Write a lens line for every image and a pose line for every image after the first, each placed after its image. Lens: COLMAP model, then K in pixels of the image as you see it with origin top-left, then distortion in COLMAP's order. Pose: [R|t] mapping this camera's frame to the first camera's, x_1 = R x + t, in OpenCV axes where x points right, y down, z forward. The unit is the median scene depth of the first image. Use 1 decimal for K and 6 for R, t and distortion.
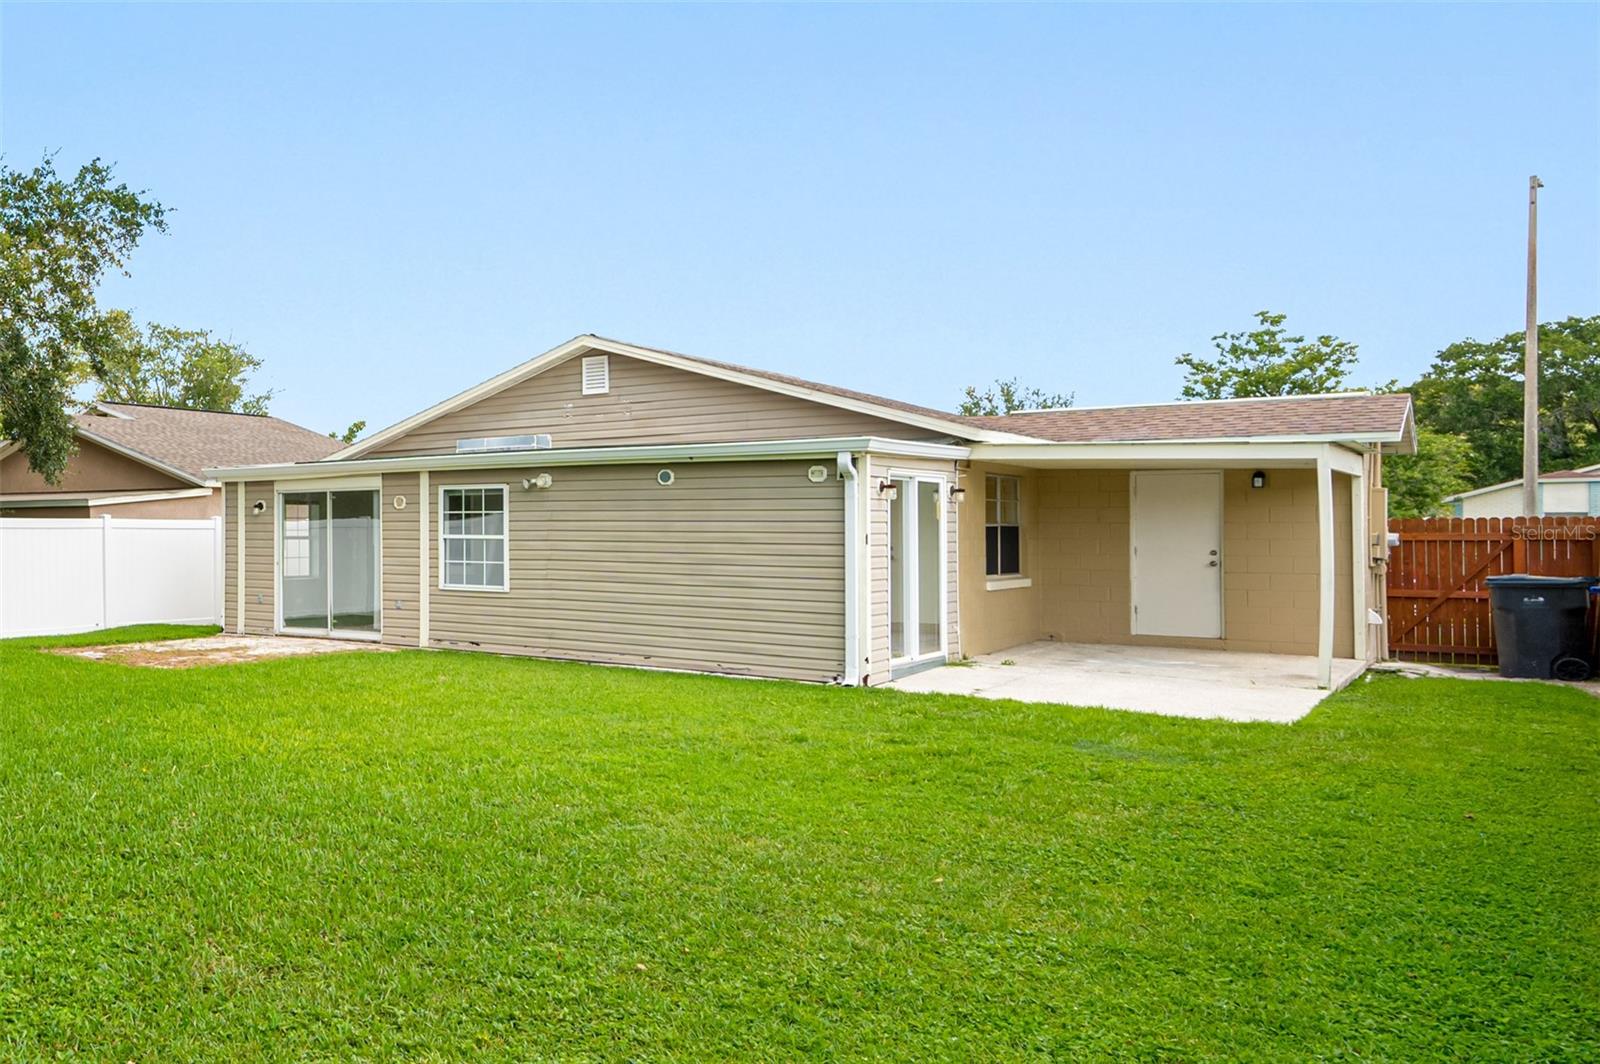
lens RADIAL K [[650.5, 0, 812.5], [0, 650.5, 527.0], [0, 0, 1]] dist [0.000838, 0.000367]
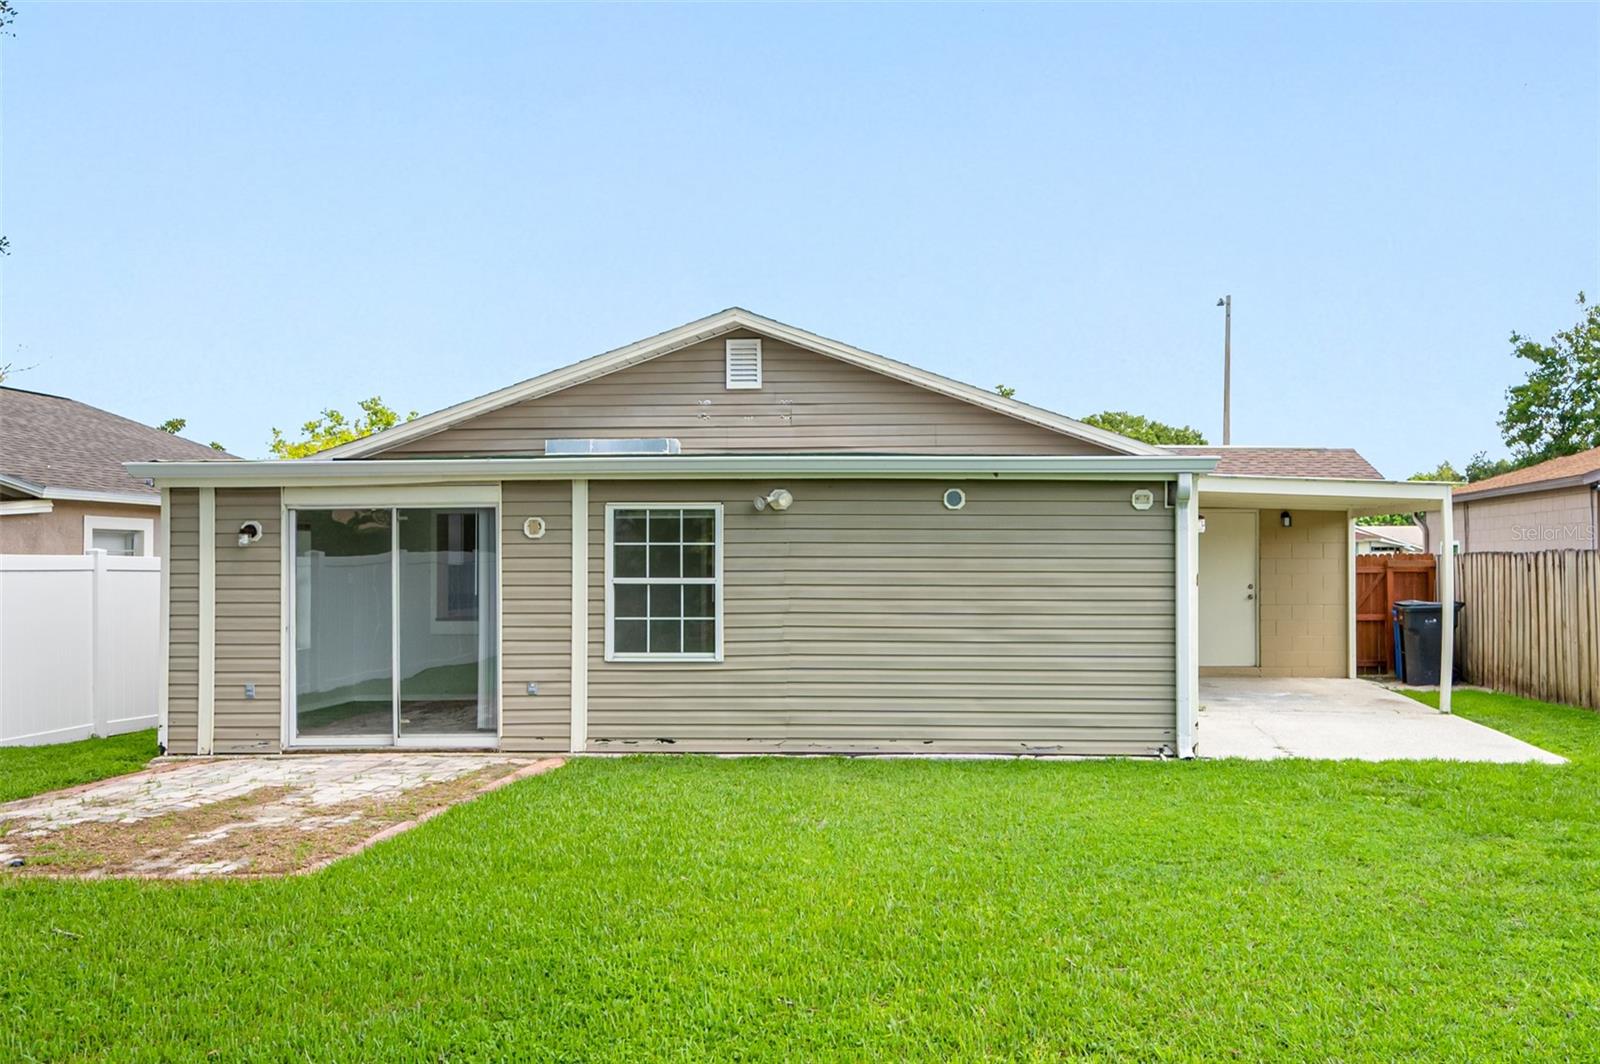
lens RADIAL K [[612.5, 0, 795.6], [0, 612.5, 559.0], [0, 0, 1]] dist [0.001664, -0.000091]
pose [[0.958604, -0.000271, 0.284743, -0.546822], [0.001166, 0.999995, -0.002974, -0.005204], [-0.284741, 0.003183, 0.958599, 0.343529]]
